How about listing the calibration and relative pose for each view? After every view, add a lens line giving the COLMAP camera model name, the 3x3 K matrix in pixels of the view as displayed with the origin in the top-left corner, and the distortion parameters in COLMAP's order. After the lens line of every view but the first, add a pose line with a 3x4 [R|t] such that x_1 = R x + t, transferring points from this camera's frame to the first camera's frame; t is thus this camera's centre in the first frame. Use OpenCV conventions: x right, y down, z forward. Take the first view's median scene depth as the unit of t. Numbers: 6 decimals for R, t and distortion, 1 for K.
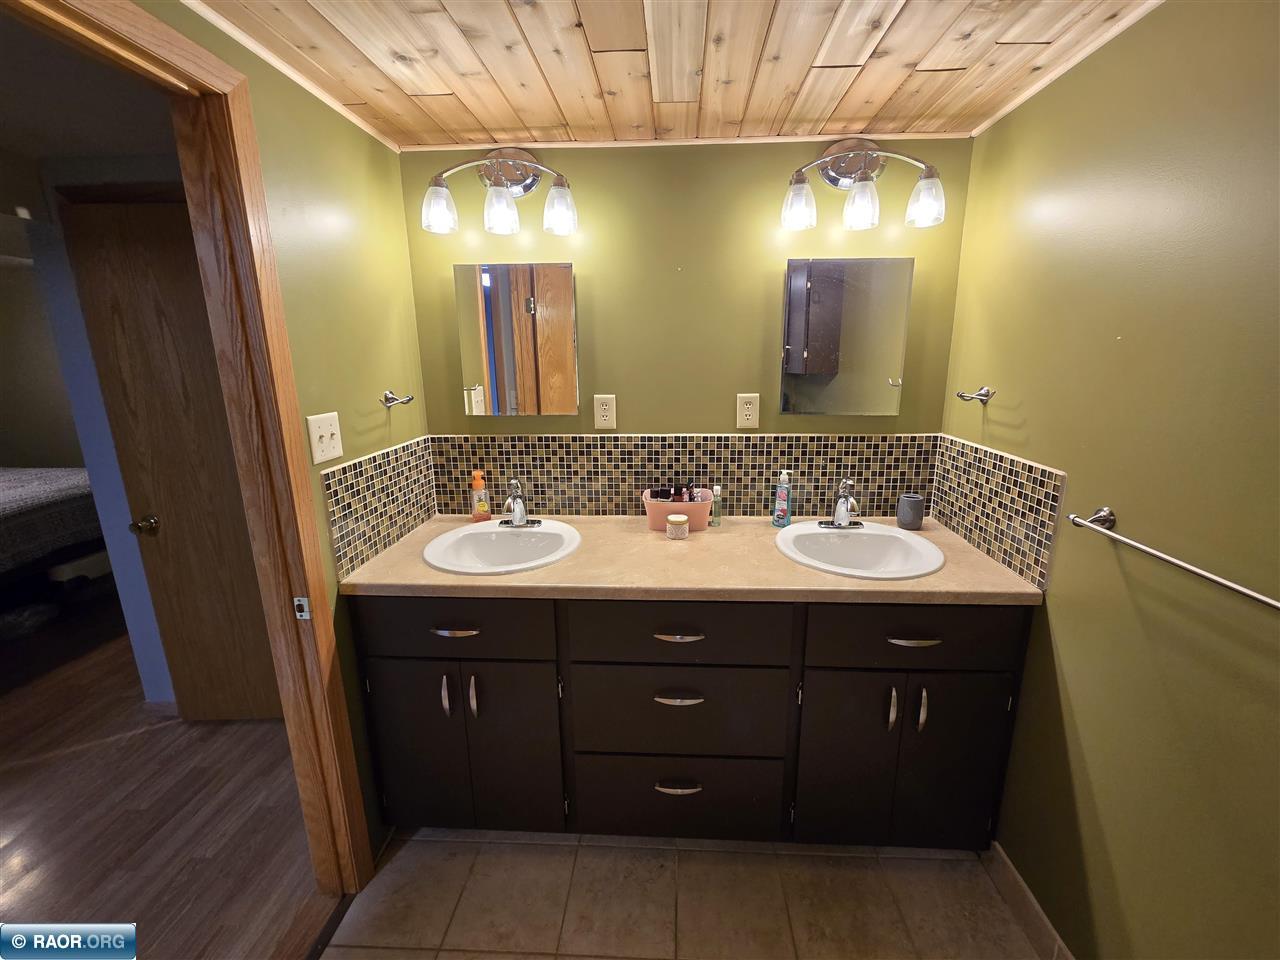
lens RADIAL K [[526.5, 0, 652.3], [0, 526.5, 469.3], [0, 0, 1]] dist [-0.002305, 0.000634]
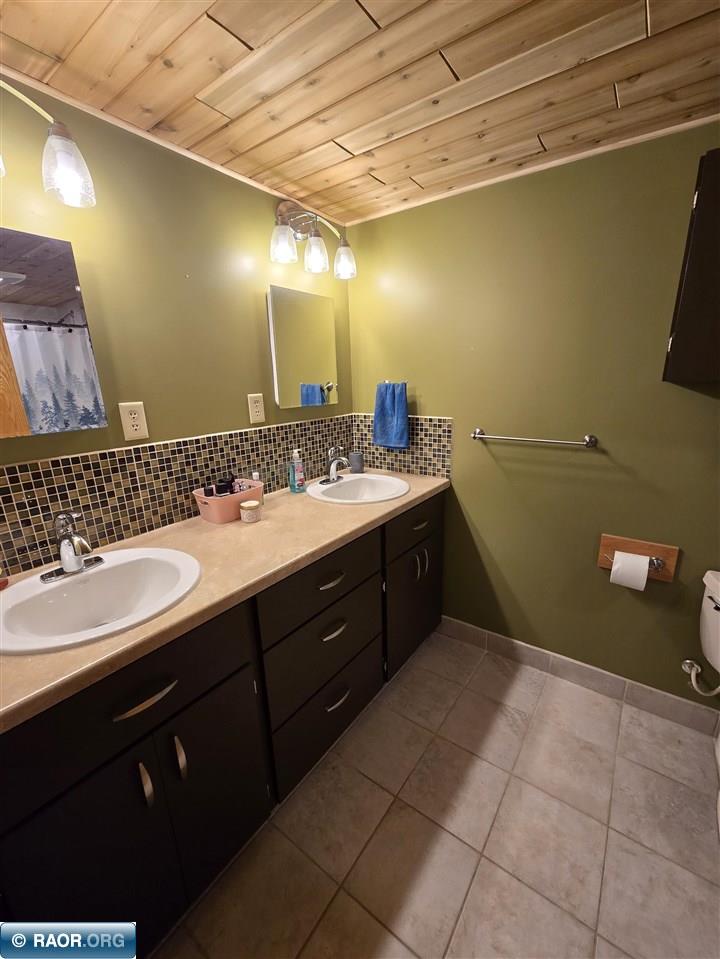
lens RADIAL K [[394.5, 0, 367.4], [0, 394.5, 484.7], [0, 0, 1]] dist [-0.002305, 0.000634]
pose [[0.546225, -0.228402, 0.805897, -0.451830], [0.202908, 0.969531, 0.137250, -0.012269], [-0.812691, 0.088554, 0.575927, 0.276821]]
